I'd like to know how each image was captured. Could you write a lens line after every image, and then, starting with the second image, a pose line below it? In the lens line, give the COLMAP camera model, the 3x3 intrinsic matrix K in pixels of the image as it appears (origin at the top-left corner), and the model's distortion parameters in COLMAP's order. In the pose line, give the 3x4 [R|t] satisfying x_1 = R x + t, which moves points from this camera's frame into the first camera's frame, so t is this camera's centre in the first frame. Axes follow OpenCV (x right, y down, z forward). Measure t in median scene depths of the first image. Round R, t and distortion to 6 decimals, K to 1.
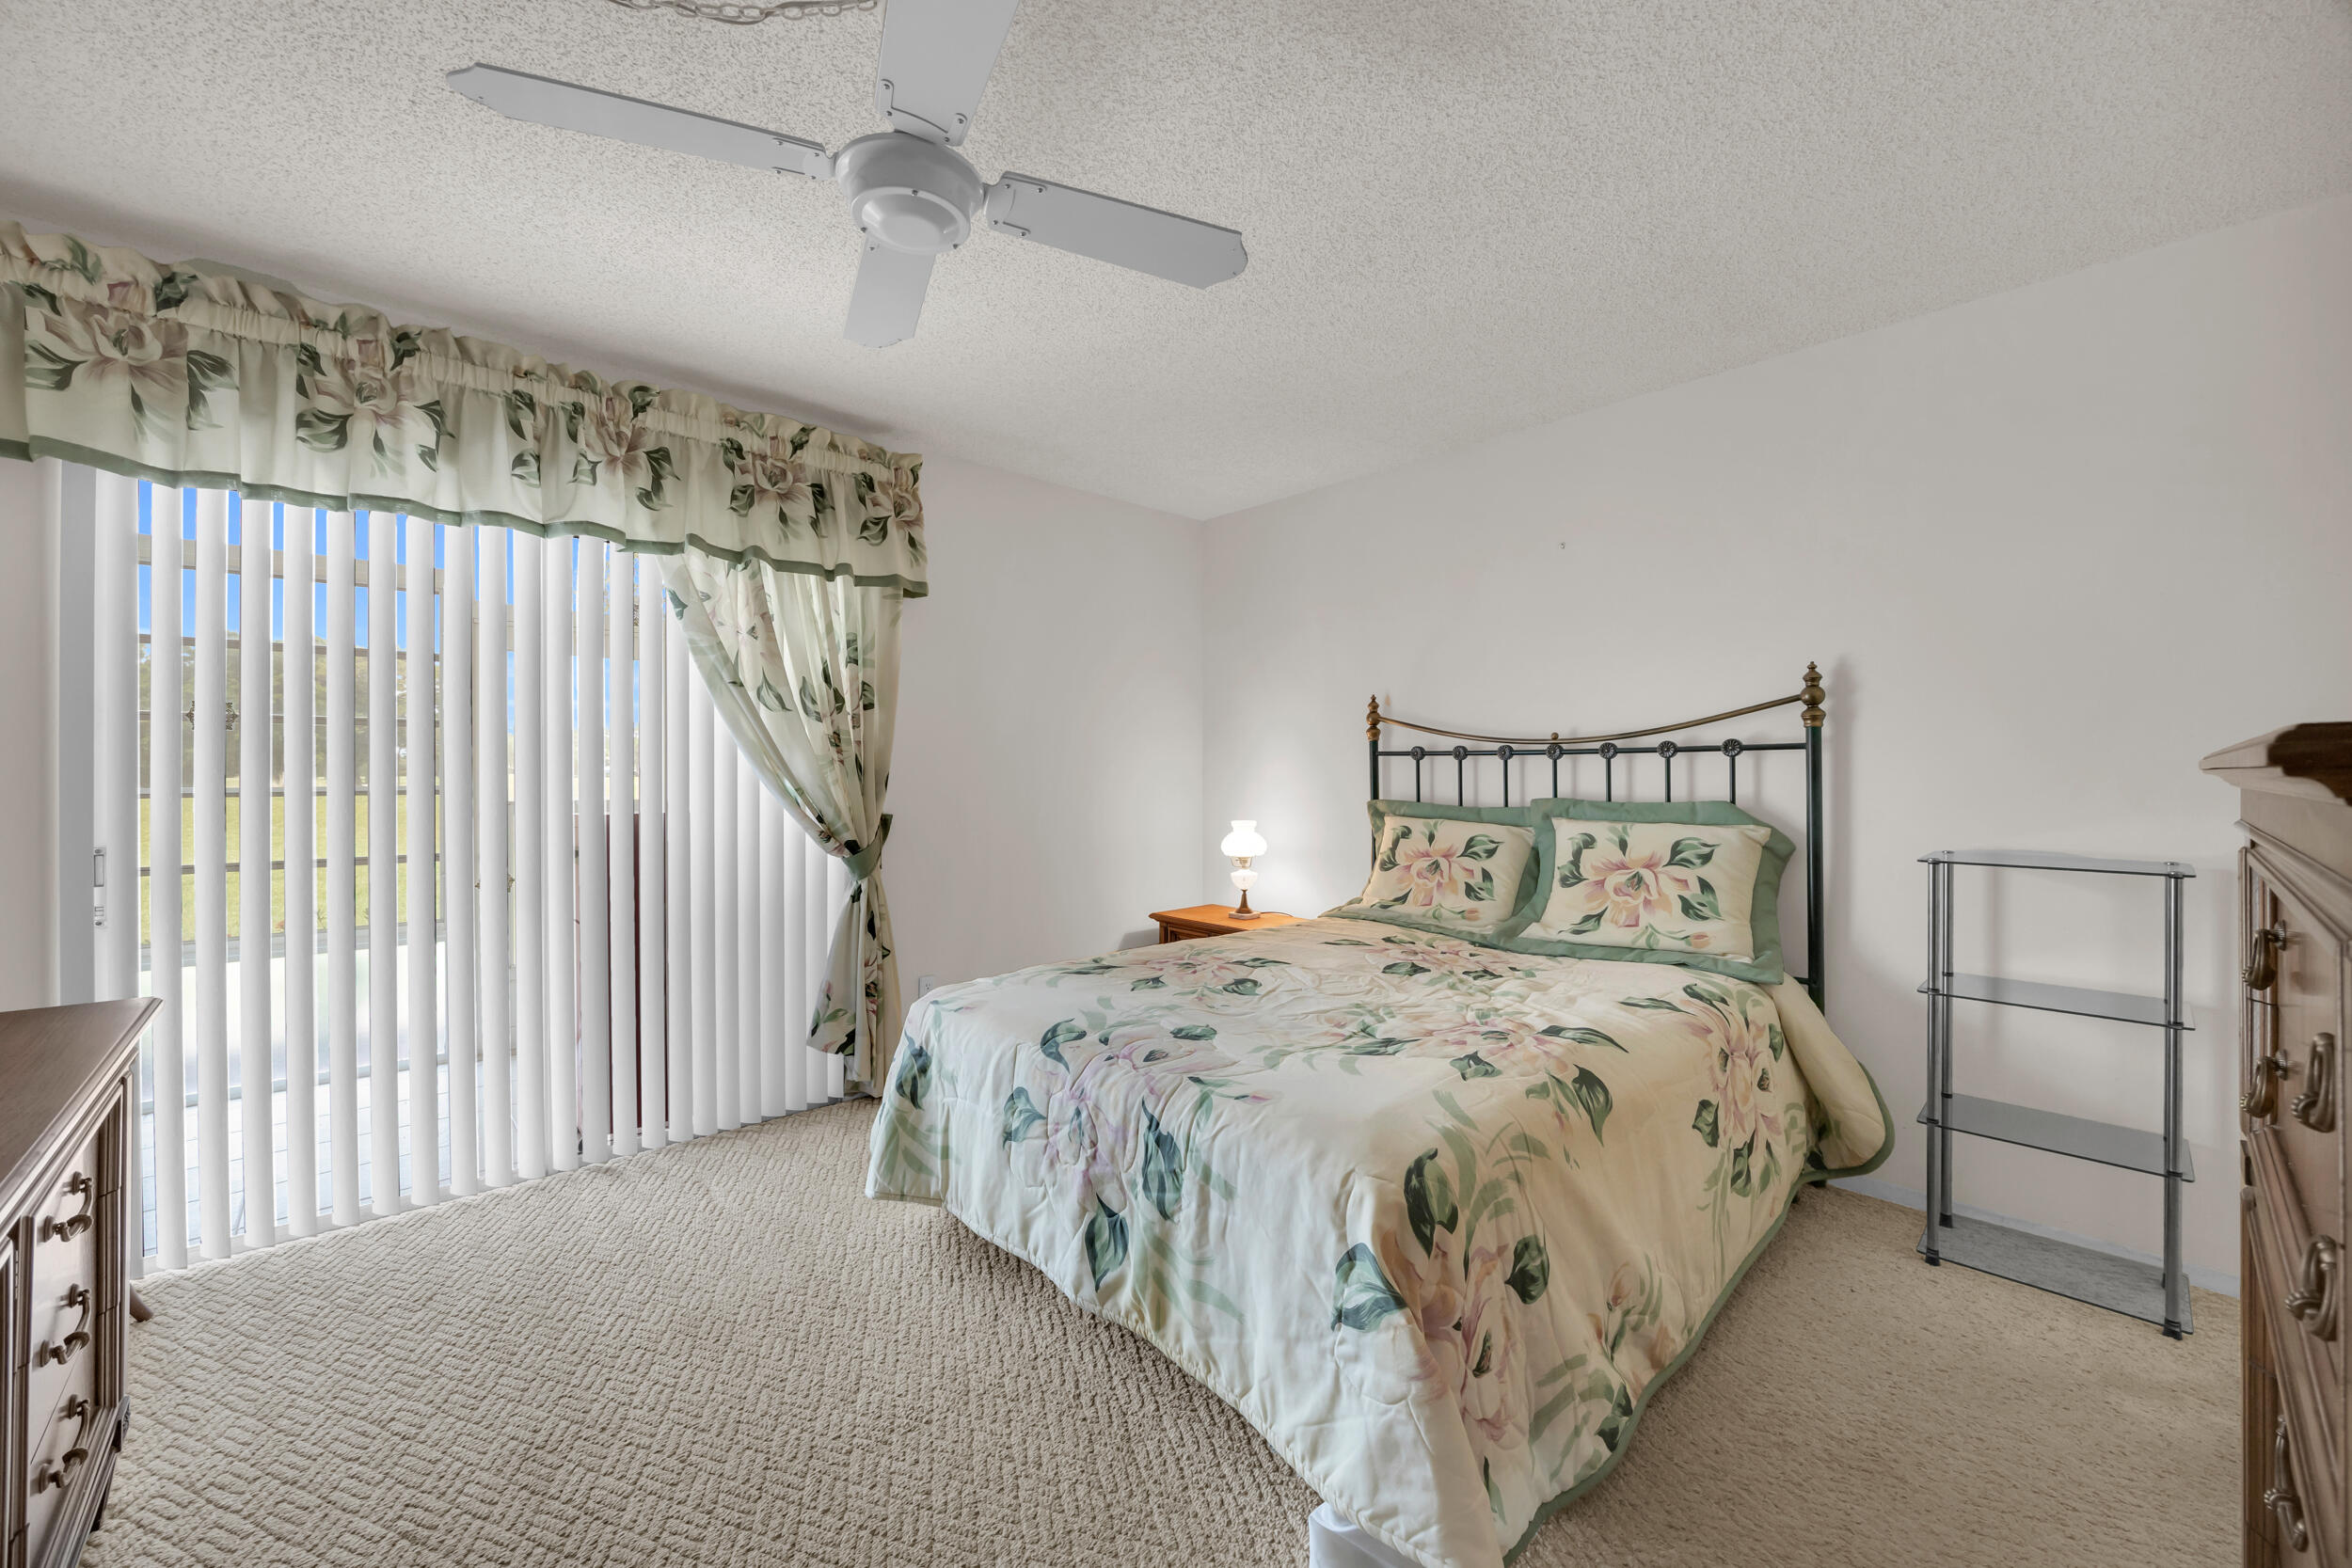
lens RADIAL K [[894.7, 0, 1170.4], [0, 894.7, 772.9], [0, 0, 1]] dist [0.000410, -0.000112]
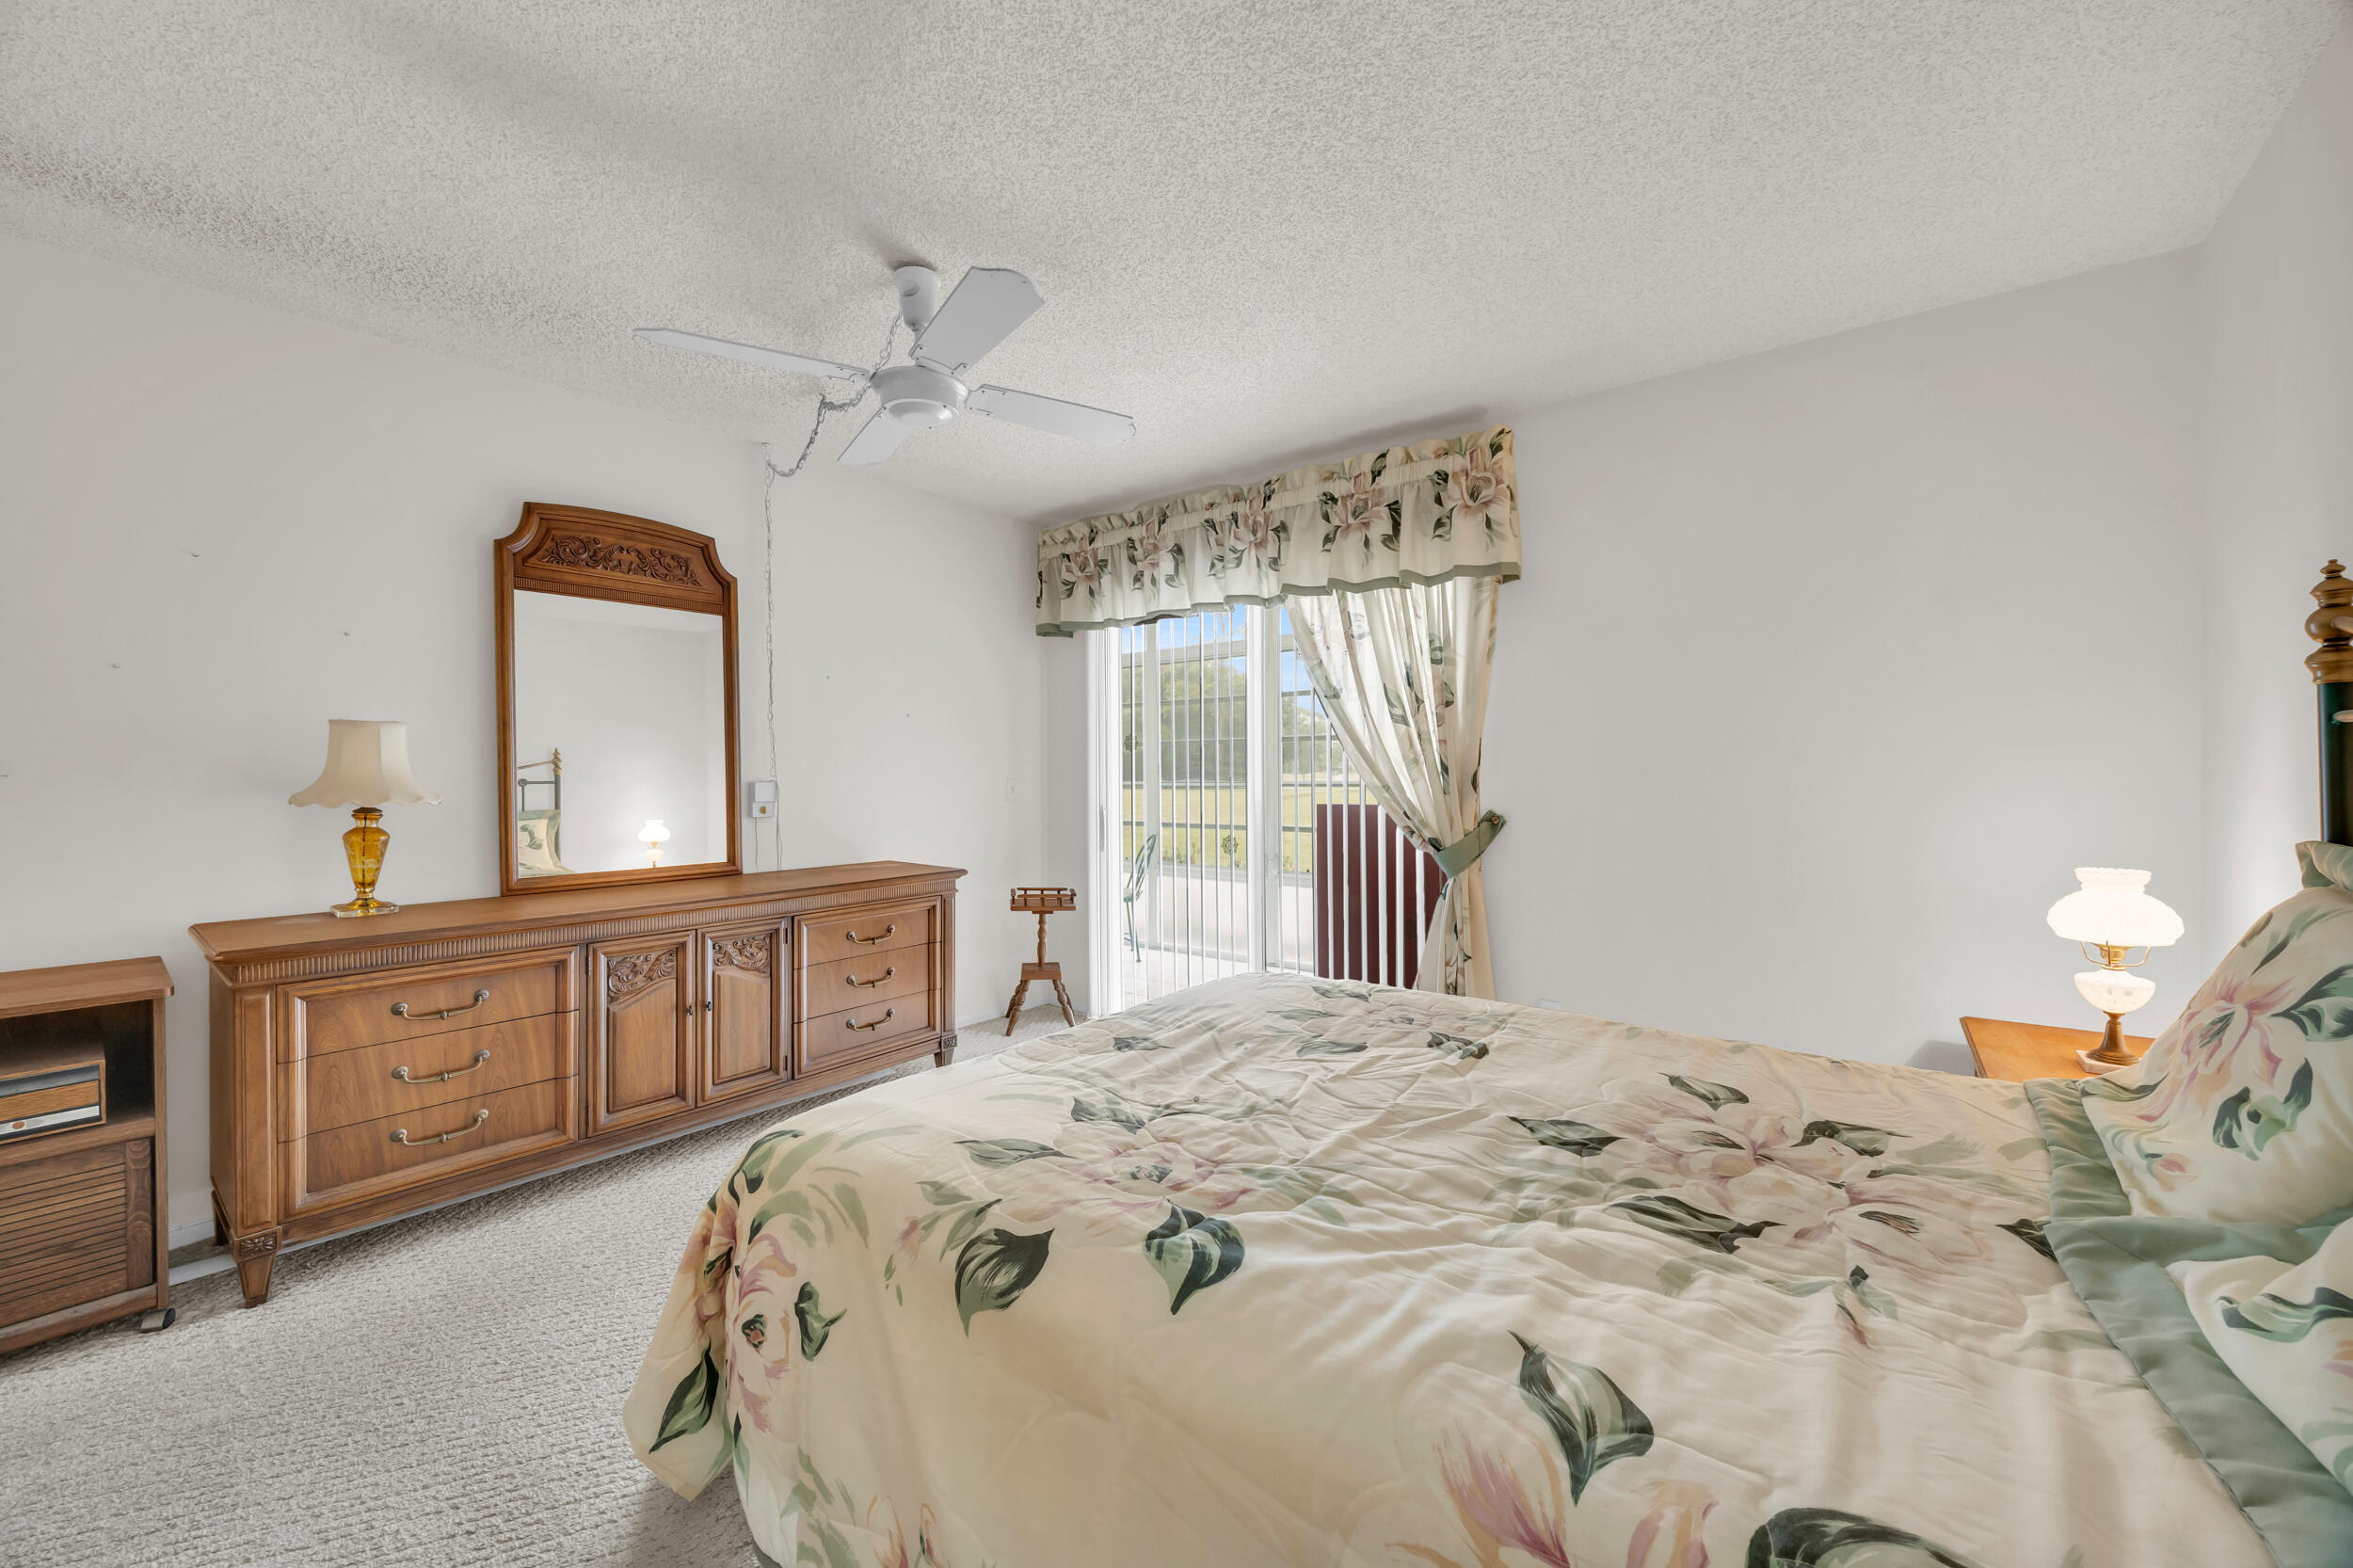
lens RADIAL K [[910.8, 0, 1176.5], [0, 910.8, 784.0], [0, 0, 1]] dist [-0.011768, -0.000102]
pose [[0.163462, 0.010930, -0.986489, 0.709374], [0.000777, 0.999937, 0.011208, 0.001498], [0.986549, -0.002599, 0.163444, 0.635496]]
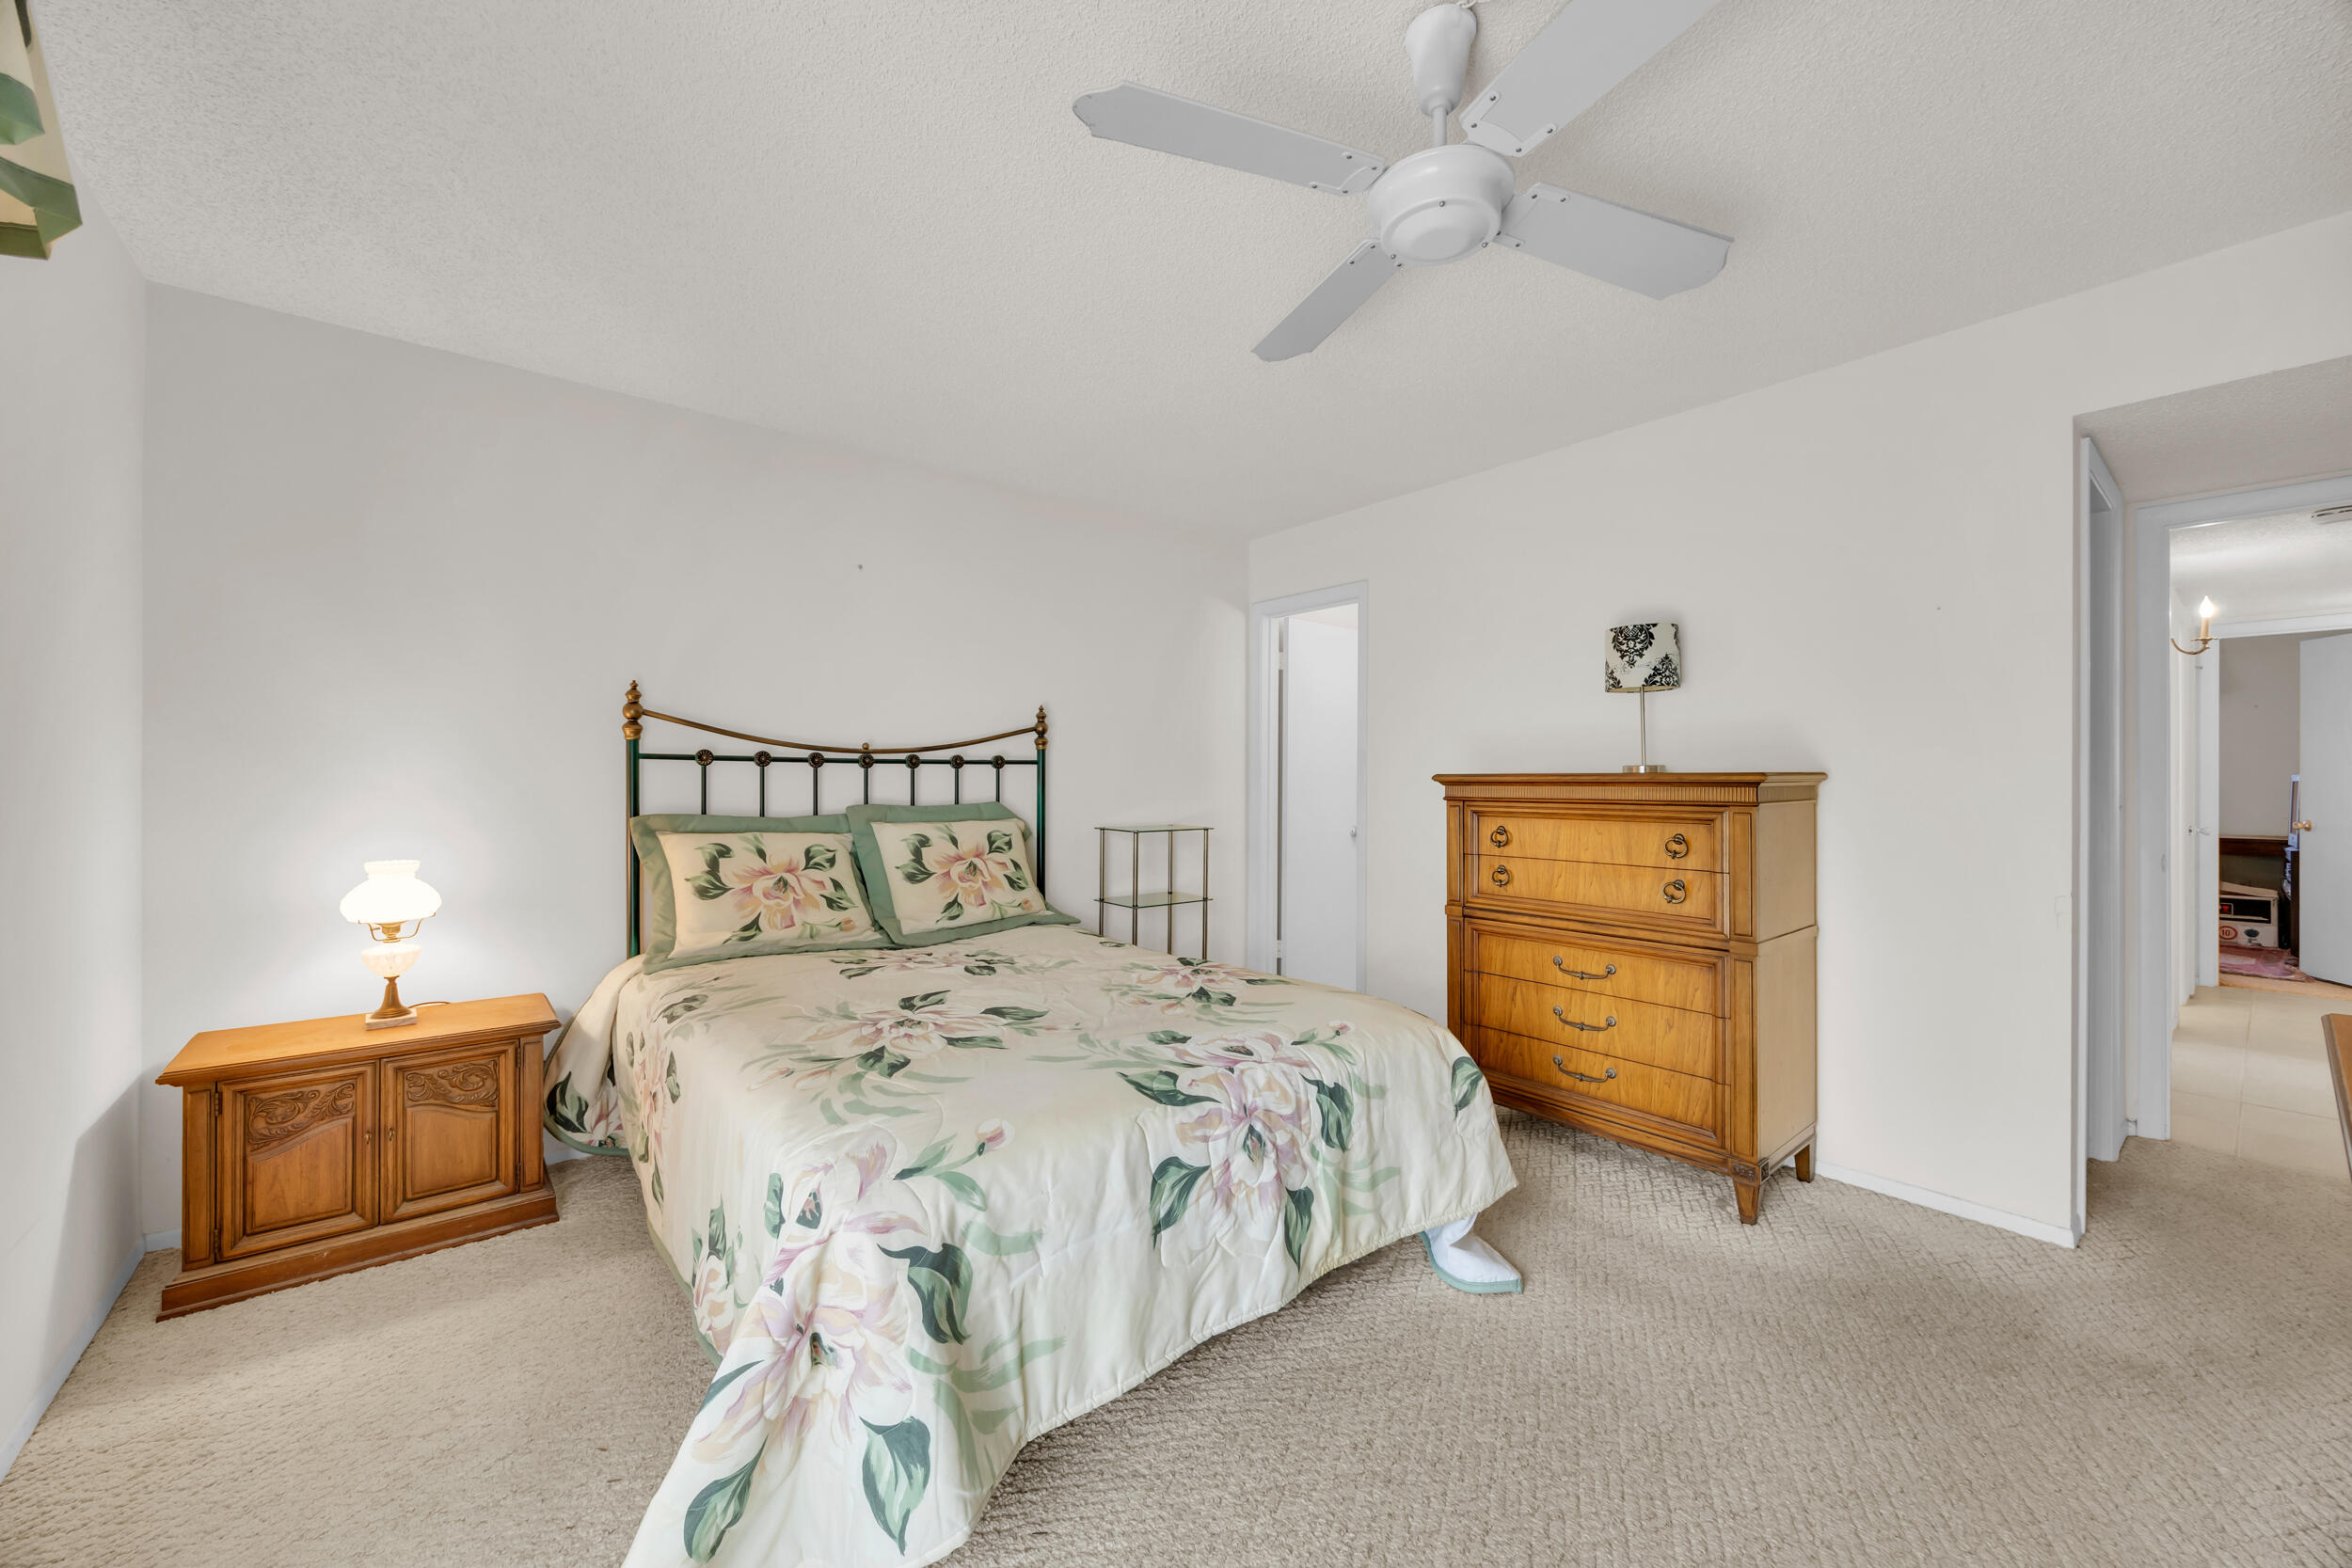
lens RADIAL K [[885.3, 0, 1162.9], [0, 885.3, 786.6], [0, 0, 1]] dist [-0.015768, -0.000084]
pose [[0.075163, -0.003837, 0.997164, -0.691538], [0.001063, 0.999992, 0.003768, 0.003772], [-0.997171, 0.000777, 0.075166, 0.667020]]
